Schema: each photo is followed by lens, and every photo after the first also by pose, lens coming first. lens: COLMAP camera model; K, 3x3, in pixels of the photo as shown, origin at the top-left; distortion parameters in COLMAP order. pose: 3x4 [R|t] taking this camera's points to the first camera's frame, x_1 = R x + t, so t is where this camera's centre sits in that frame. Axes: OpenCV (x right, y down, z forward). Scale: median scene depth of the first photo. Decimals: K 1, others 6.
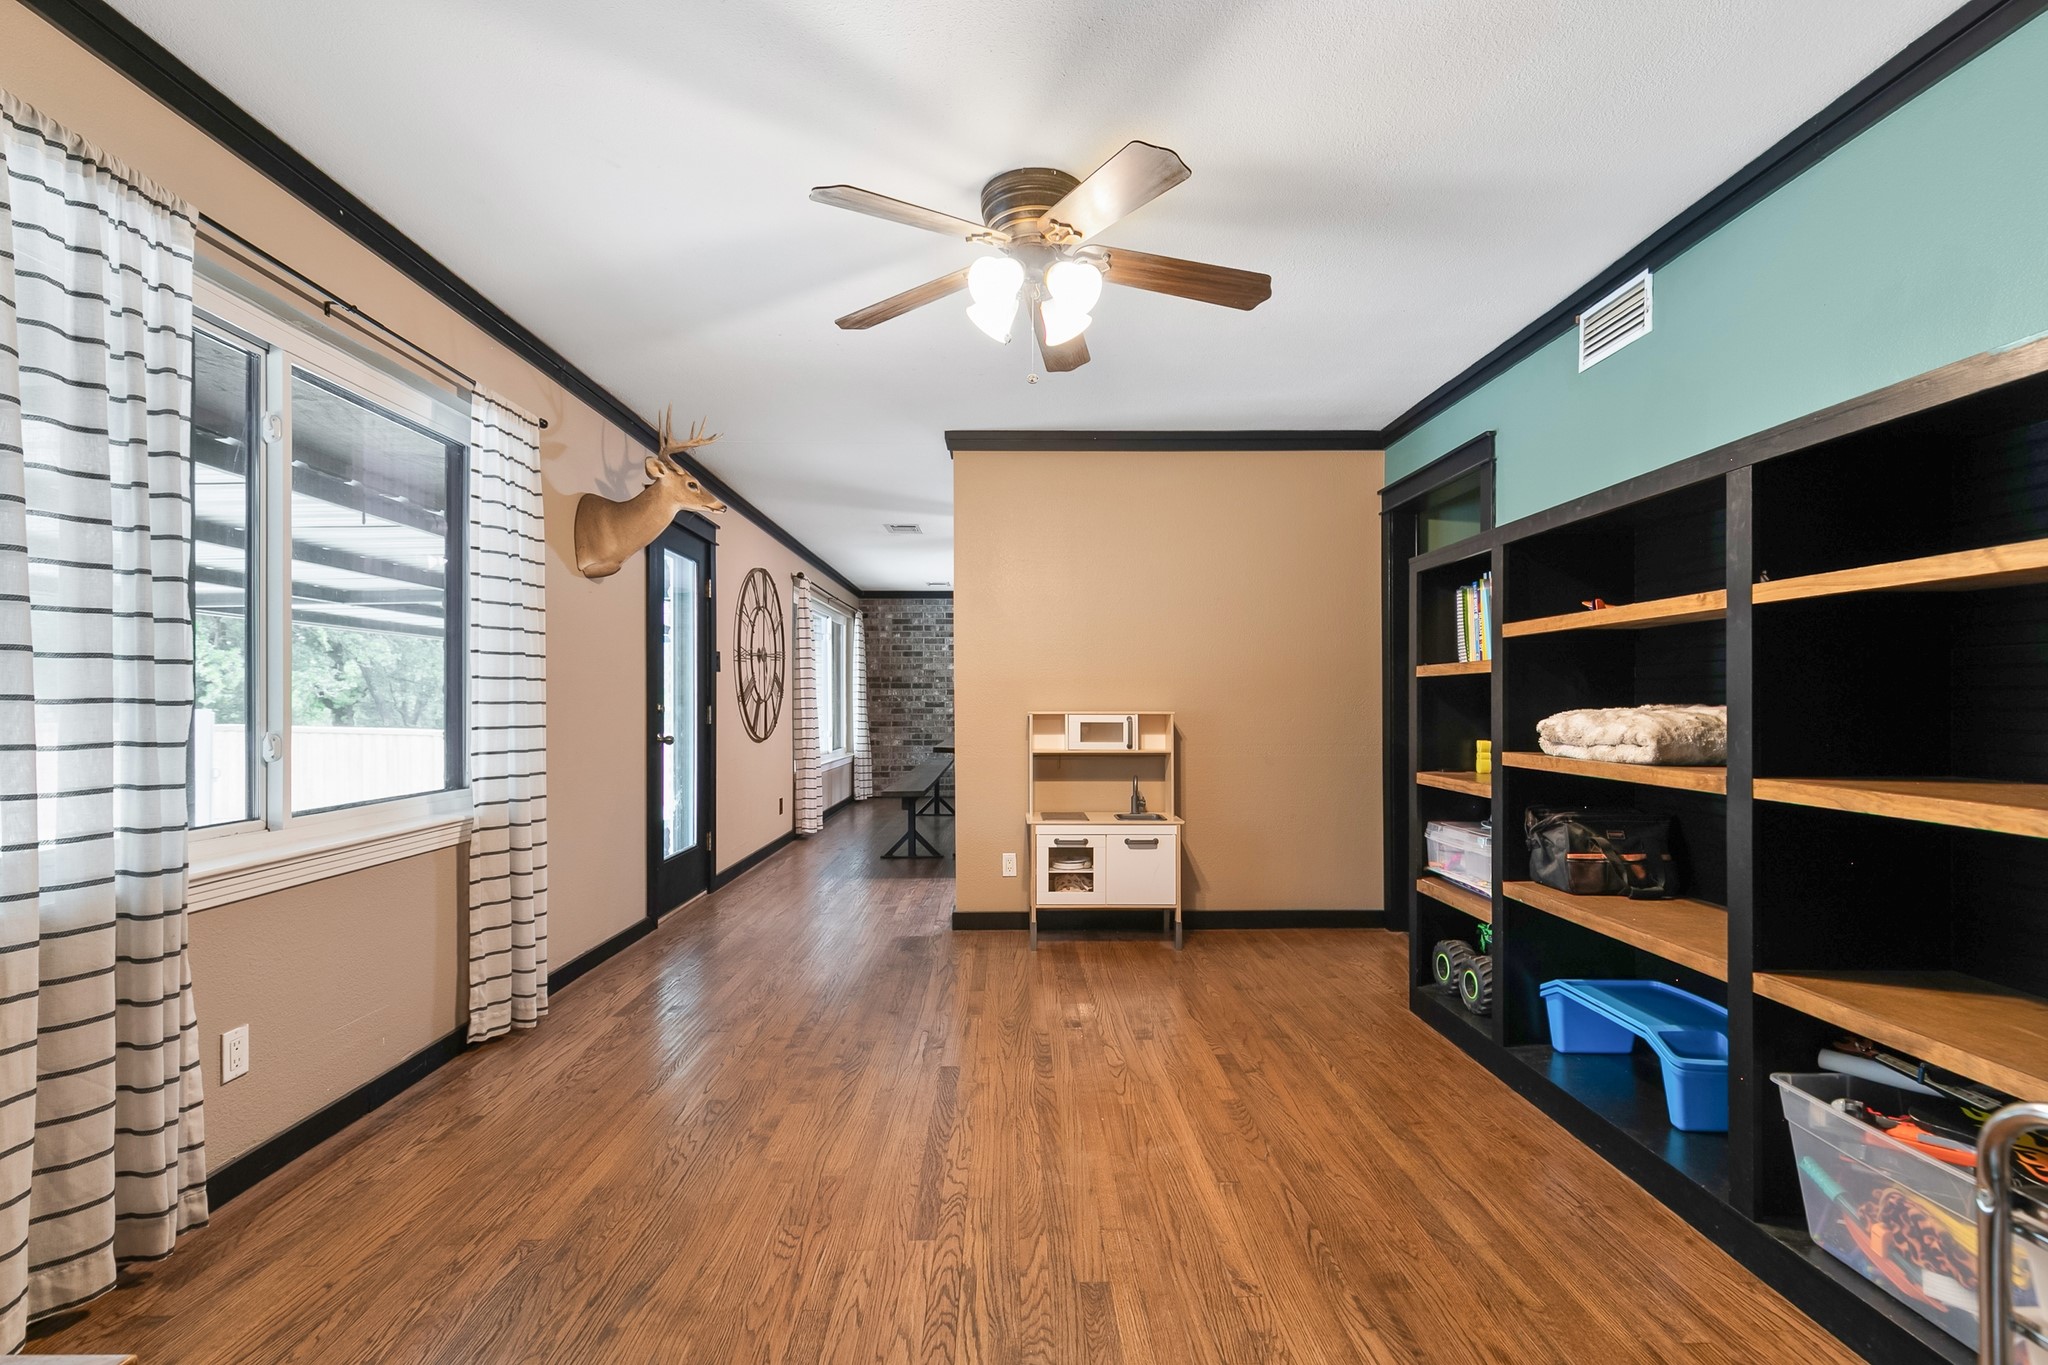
lens RADIAL K [[921.5, 0, 1018.3], [0, 921.5, 693.4], [0, 0, 1]] dist [0.000895, 0.000042]
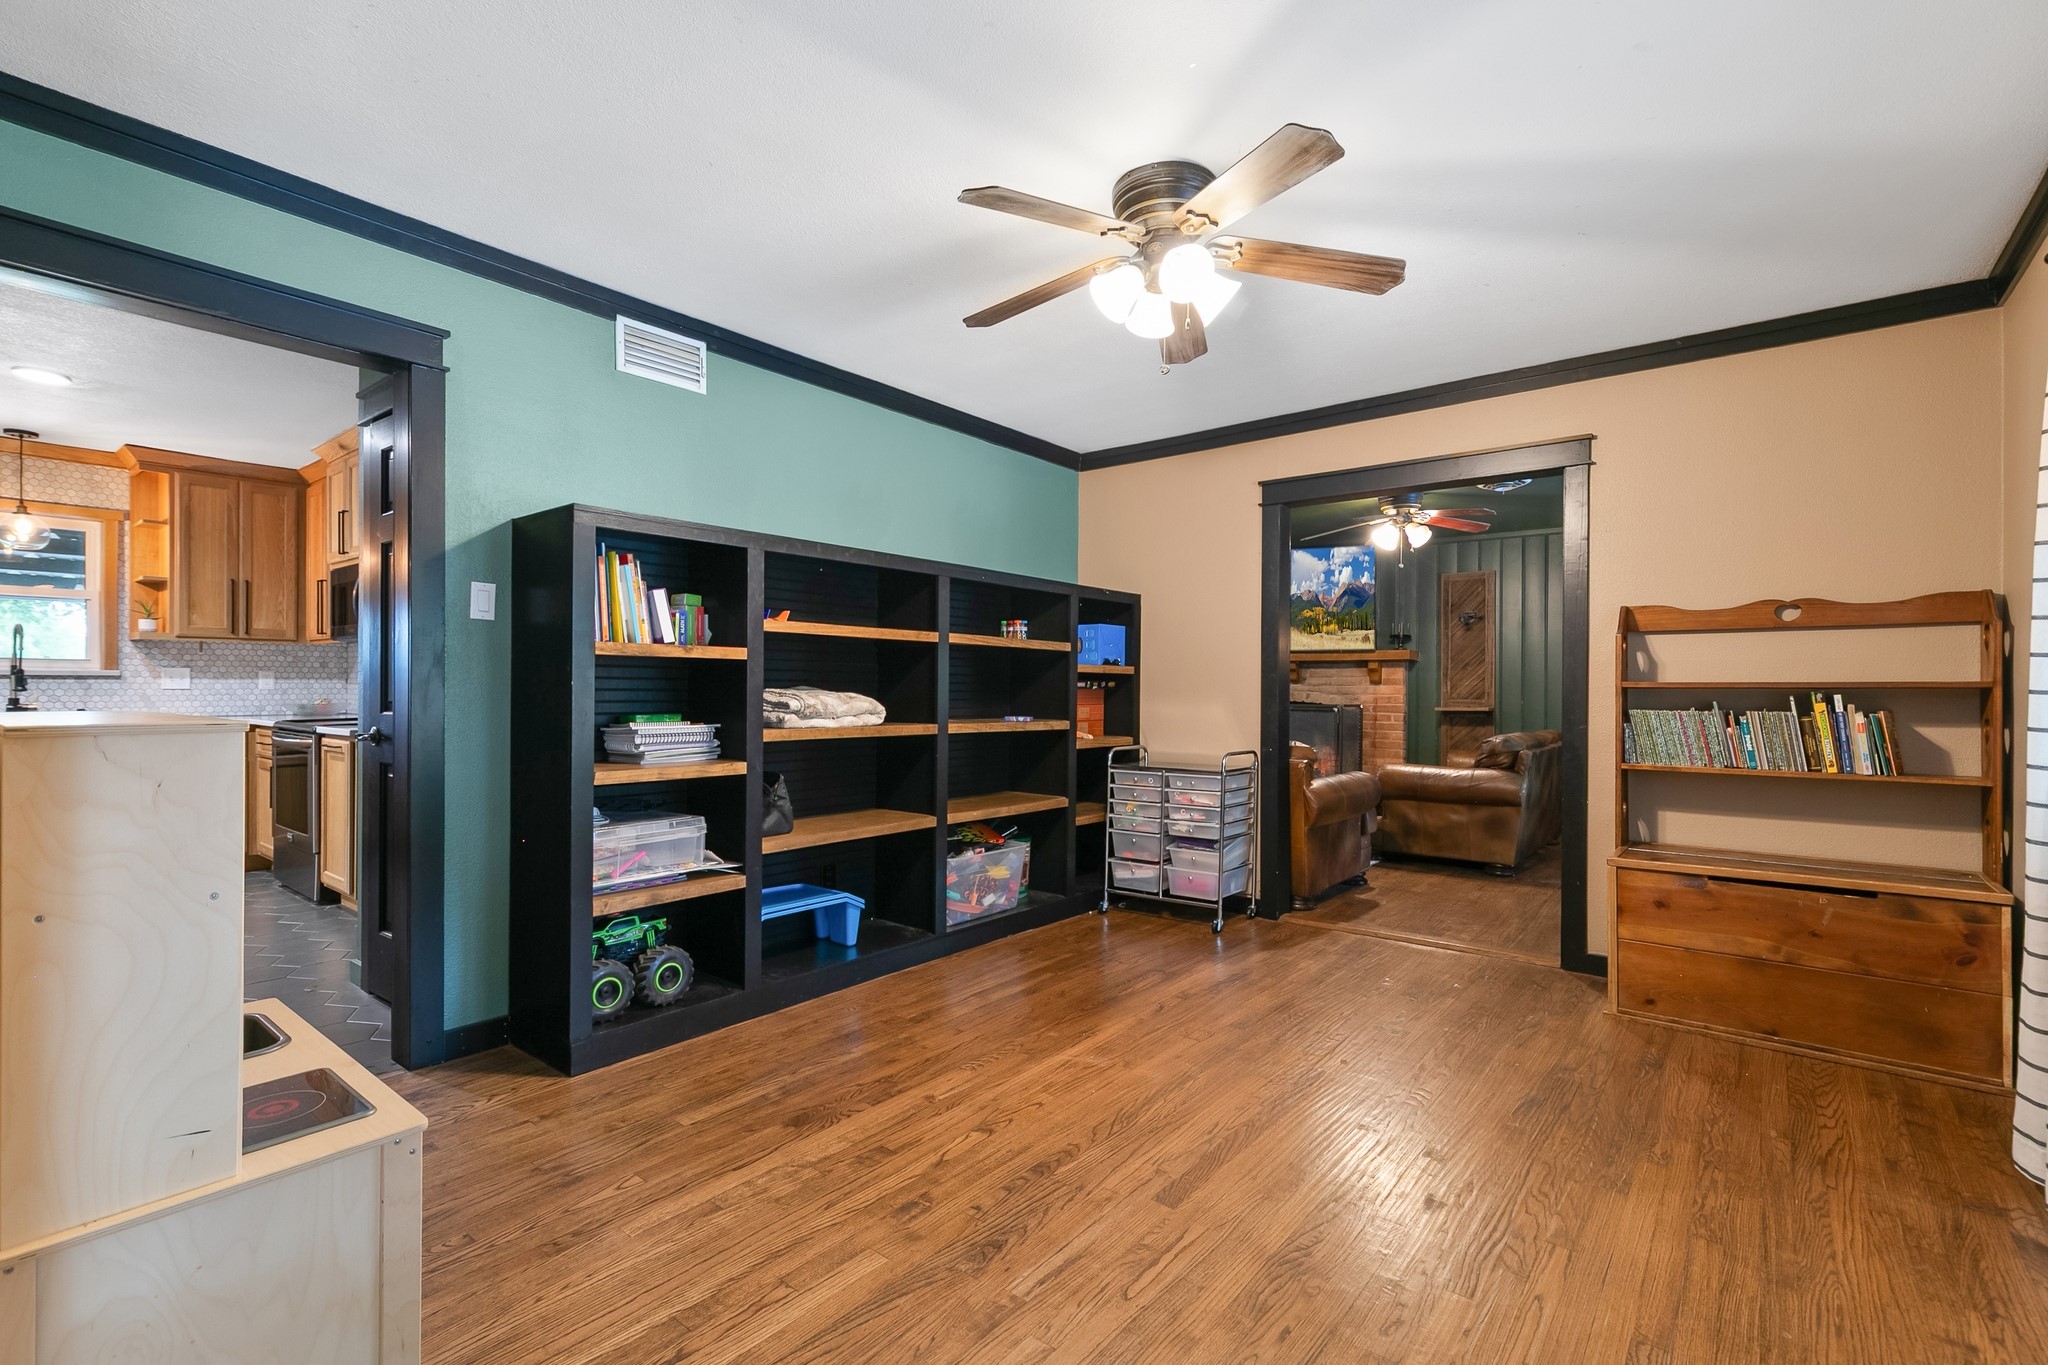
lens RADIAL K [[921.5, 0, 1018.3], [0, 921.5, 693.4], [0, 0, 1]] dist [0.000895, 0.000042]
pose [[-0.769130, -0.007234, 0.639052, -0.515438], [-0.012106, 0.999921, -0.003252, 0.019400], [-0.638978, -0.010237, -0.769157, 1.904393]]
